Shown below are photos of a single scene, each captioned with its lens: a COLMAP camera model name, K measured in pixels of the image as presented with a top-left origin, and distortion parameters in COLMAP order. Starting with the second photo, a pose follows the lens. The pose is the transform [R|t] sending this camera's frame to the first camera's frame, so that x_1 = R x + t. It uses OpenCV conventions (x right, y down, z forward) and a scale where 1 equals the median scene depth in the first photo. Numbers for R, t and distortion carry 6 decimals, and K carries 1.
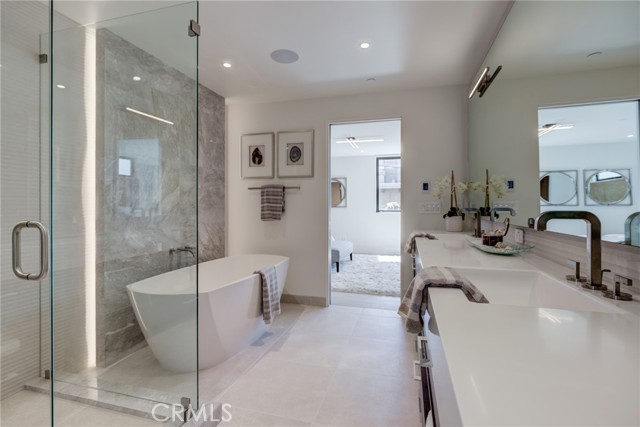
lens RADIAL K [[324.1, 0, 318.8], [0, 324.1, 209.4], [0, 0, 1]] dist [0.000139, 0.000008]
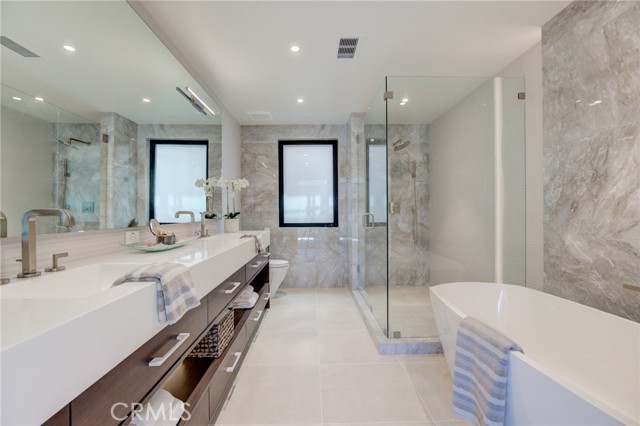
lens RADIAL K [[291.5, 0, 317.3], [0, 291.5, 214.1], [0, 0, 1]] dist [-0.016081, 0.000099]
pose [[-0.960684, 0.011365, -0.277412, 0.231806], [0.007498, 0.999859, 0.014998, -0.004127], [0.277544, 0.012328, -0.960634, 1.530728]]
